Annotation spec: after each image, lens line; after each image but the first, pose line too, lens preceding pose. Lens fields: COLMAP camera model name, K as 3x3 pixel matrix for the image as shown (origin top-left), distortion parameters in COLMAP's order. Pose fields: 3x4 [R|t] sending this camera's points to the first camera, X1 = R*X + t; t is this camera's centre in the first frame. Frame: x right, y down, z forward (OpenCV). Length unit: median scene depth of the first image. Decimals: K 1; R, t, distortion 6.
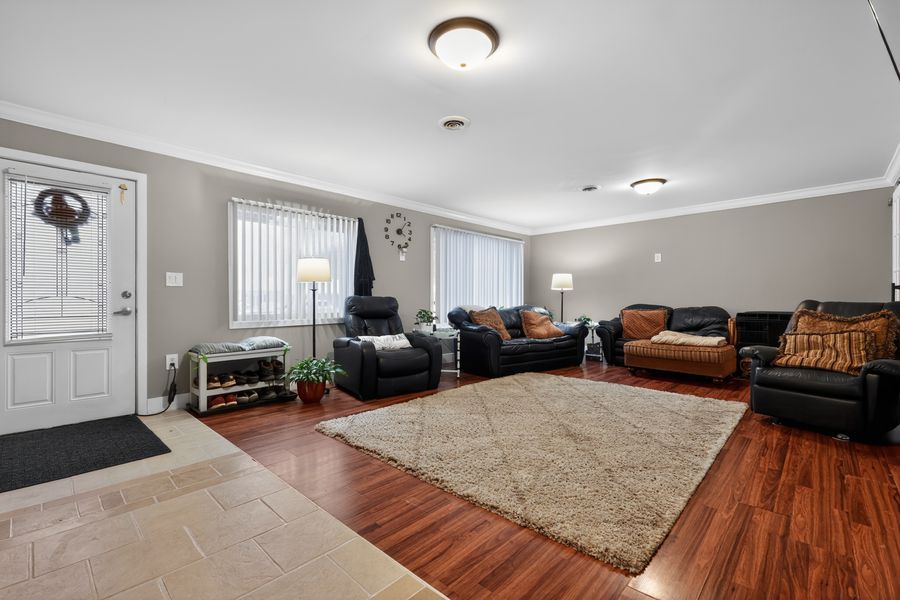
lens RADIAL K [[391.6, 0, 444.4], [0, 391.6, 302.8], [0, 0, 1]] dist [0.000554, -0.000064]
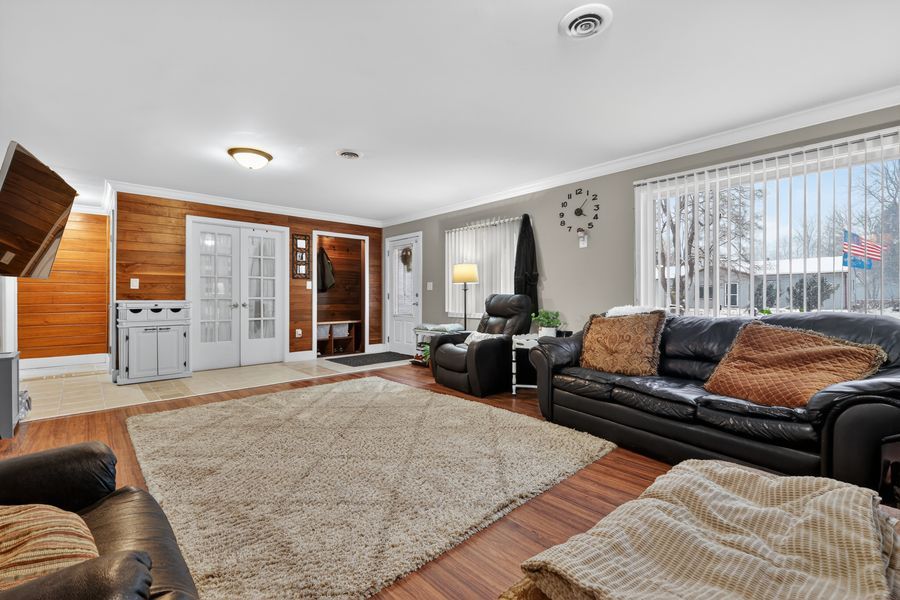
lens RADIAL K [[391.6, 0, 444.4], [0, 391.6, 302.8], [0, 0, 1]] dist [0.000554, -0.000064]
pose [[-0.054314, 0.011172, -0.998461, 0.723004], [-0.005073, 0.999921, 0.011464, -0.003621], [0.998511, 0.005688, -0.054253, 0.790882]]
